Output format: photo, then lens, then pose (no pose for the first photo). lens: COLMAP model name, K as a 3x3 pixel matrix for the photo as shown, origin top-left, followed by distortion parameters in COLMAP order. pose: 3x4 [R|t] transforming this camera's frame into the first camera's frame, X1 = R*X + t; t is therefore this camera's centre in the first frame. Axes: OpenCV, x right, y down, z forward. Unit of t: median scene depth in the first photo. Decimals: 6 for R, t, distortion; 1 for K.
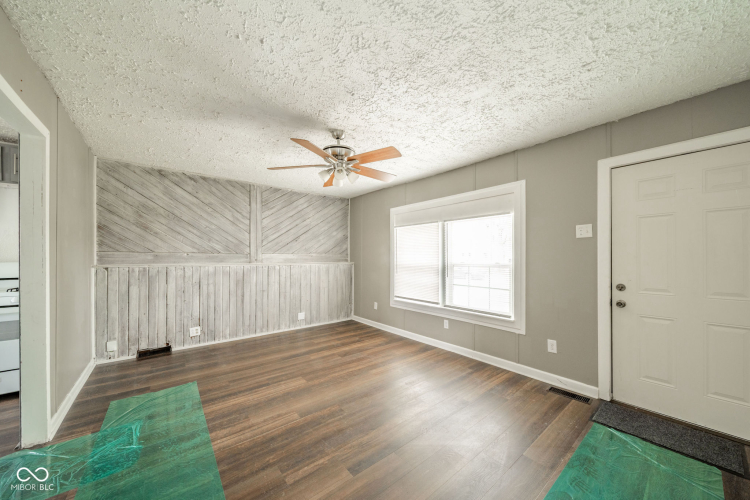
lens RADIAL K [[272.8, 0, 382.0], [0, 272.8, 258.2], [0, 0, 1]] dist [-0.000206, -0.000018]
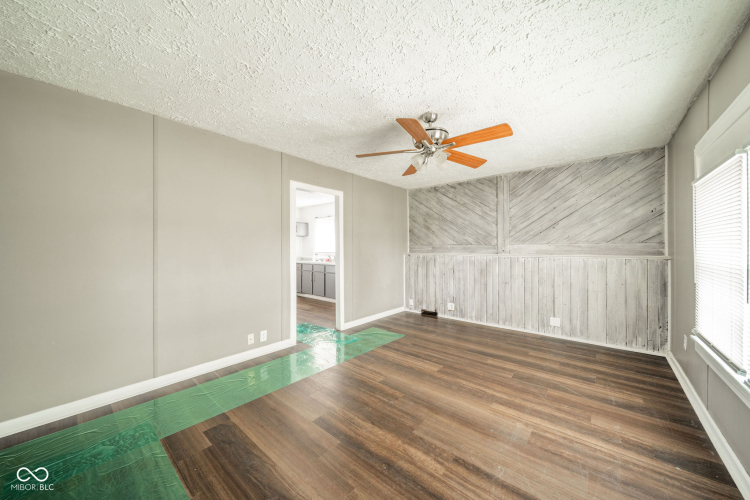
lens RADIAL K [[264.0, 0, 375.0], [0, 264.0, 250.0], [0, 0, 1]] dist [0.000831, 0.000028]
pose [[0.169053, 0.004249, -0.985598, 0.454594], [-0.000334, 0.999991, 0.004253, -0.001124], [0.985607, -0.000389, 0.169052, 0.424901]]
